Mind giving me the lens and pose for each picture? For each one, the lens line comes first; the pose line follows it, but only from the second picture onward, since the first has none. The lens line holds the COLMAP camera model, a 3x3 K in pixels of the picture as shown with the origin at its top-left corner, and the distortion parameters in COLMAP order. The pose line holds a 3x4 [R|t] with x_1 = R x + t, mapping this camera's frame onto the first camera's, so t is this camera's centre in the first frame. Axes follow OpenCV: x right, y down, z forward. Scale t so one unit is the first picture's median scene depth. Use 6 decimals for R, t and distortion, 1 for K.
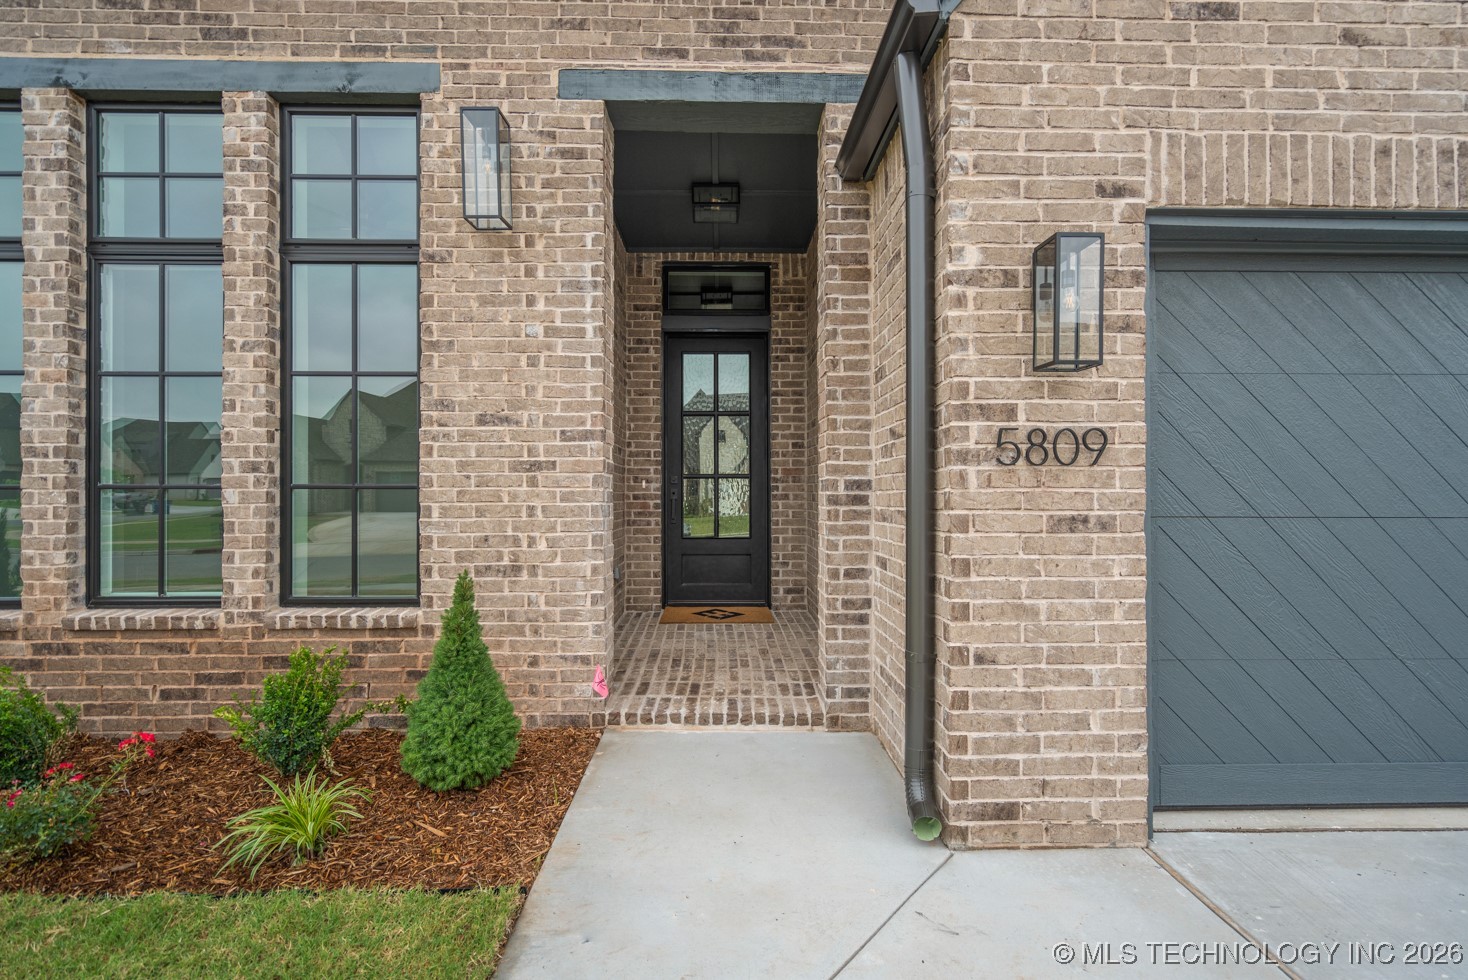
lens RADIAL K [[669.8, 0, 738.8], [0, 669.8, 487.8], [0, 0, 1]] dist [-0.001509, 0.000703]
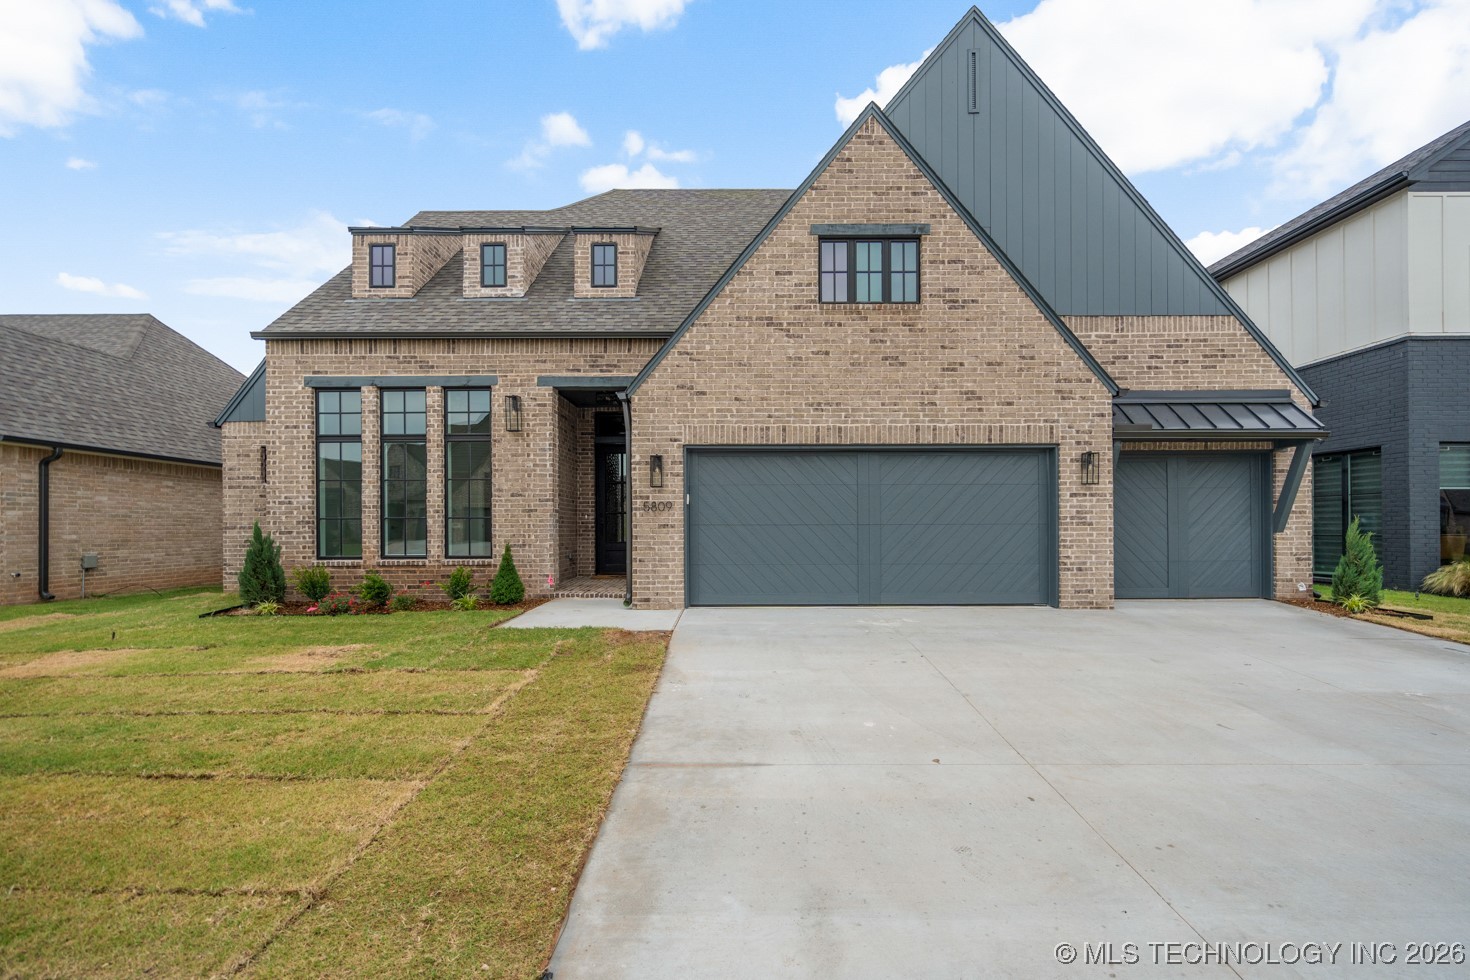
lens RADIAL K [[670.7, 0, 737.7], [0, 670.7, 522.3], [0, 0, 1]] dist [-0.001509, 0.000703]
pose [[0.999488, -0.004754, -0.031643, 0.718623], [0.004852, 0.999984, 0.003014, 0.015054], [0.031628, -0.003166, 0.999495, -1.969536]]
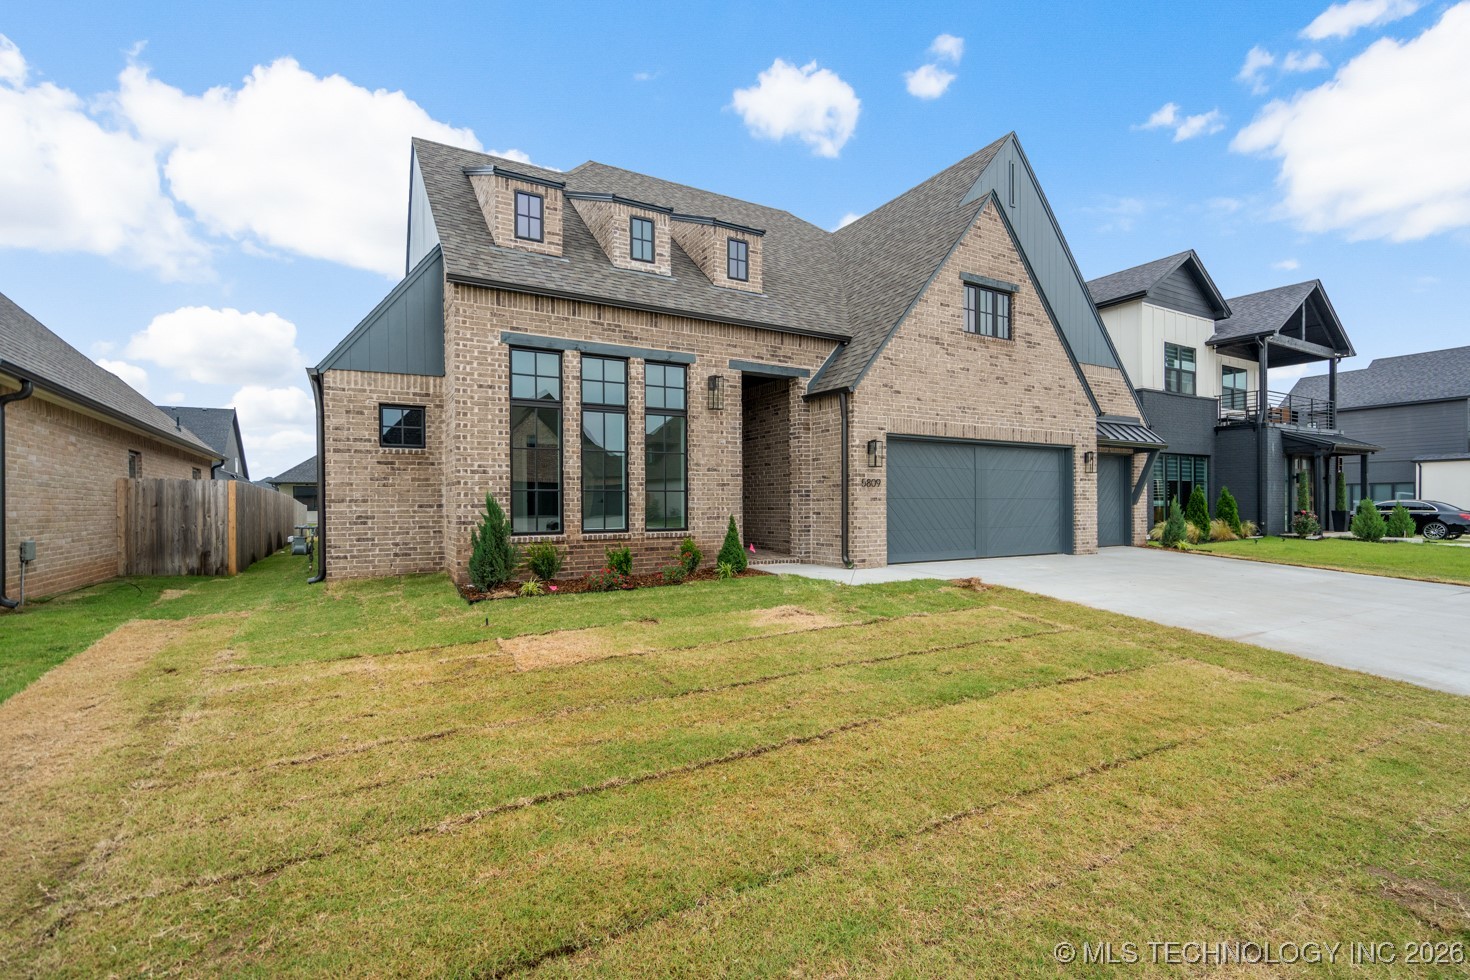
lens RADIAL K [[670.7, 0, 729.2], [0, 670.7, 502.9], [0, 0, 1]] dist [-0.001509, 0.000703]
pose [[0.882586, -0.003526, 0.470138, -1.792935], [0.000873, 0.999982, 0.005861, 0.035019], [-0.470150, -0.004763, 0.882574, -1.834988]]
